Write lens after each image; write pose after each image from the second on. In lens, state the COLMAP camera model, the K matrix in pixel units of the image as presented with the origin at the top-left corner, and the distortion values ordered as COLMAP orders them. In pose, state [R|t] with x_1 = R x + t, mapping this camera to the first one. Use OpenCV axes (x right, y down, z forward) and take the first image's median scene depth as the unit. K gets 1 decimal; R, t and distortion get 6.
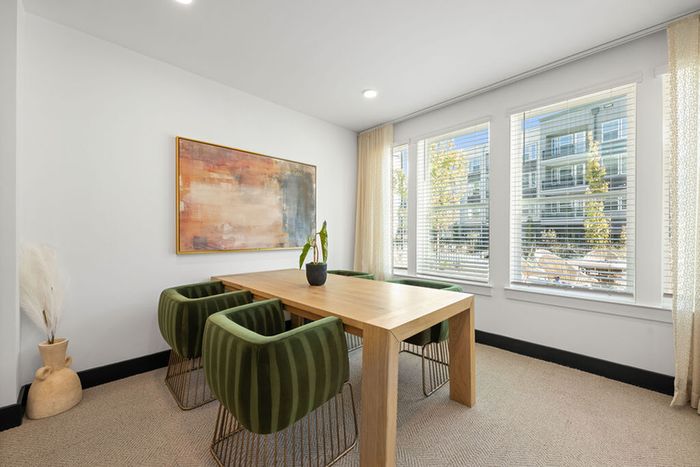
lens RADIAL K [[276.0, 0, 348.4], [0, 276.0, 235.8], [0, 0, 1]] dist [-0.001661, -0.000226]
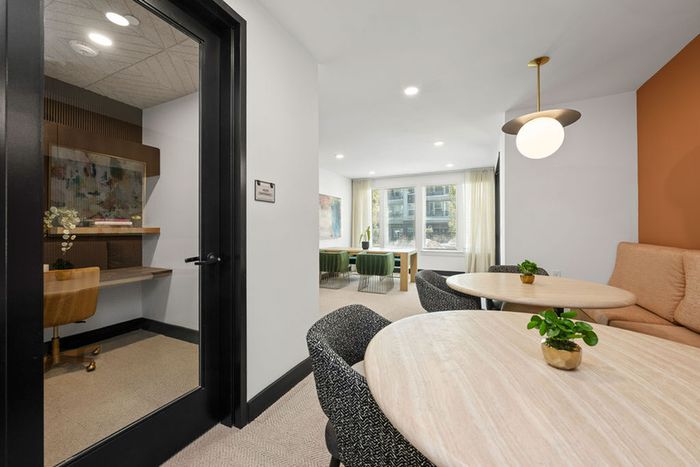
lens RADIAL K [[276.0, 0, 349.0], [0, 276.0, 229.5], [0, 0, 1]] dist [-0.001661, -0.000226]
pose [[0.937656, -0.000979, 0.347565, -0.912183], [0.002490, 0.999989, -0.003902, -0.009466], [-0.347557, 0.004525, 0.937648, -1.144059]]
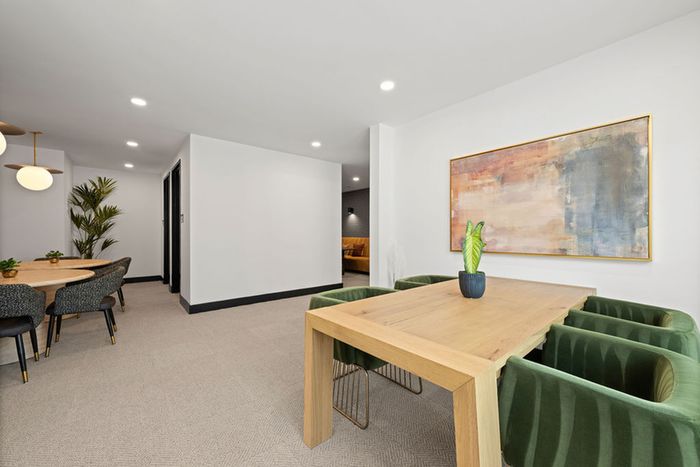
lens RADIAL K [[276.0, 0, 351.2], [0, 276.0, 233.1], [0, 0, 1]] dist [-0.001661, -0.000226]
pose [[-0.066731, -0.007418, -0.997743, 0.553333], [-0.008357, 0.999941, -0.006875, -0.005704], [0.997736, 0.007879, -0.066789, 0.505121]]
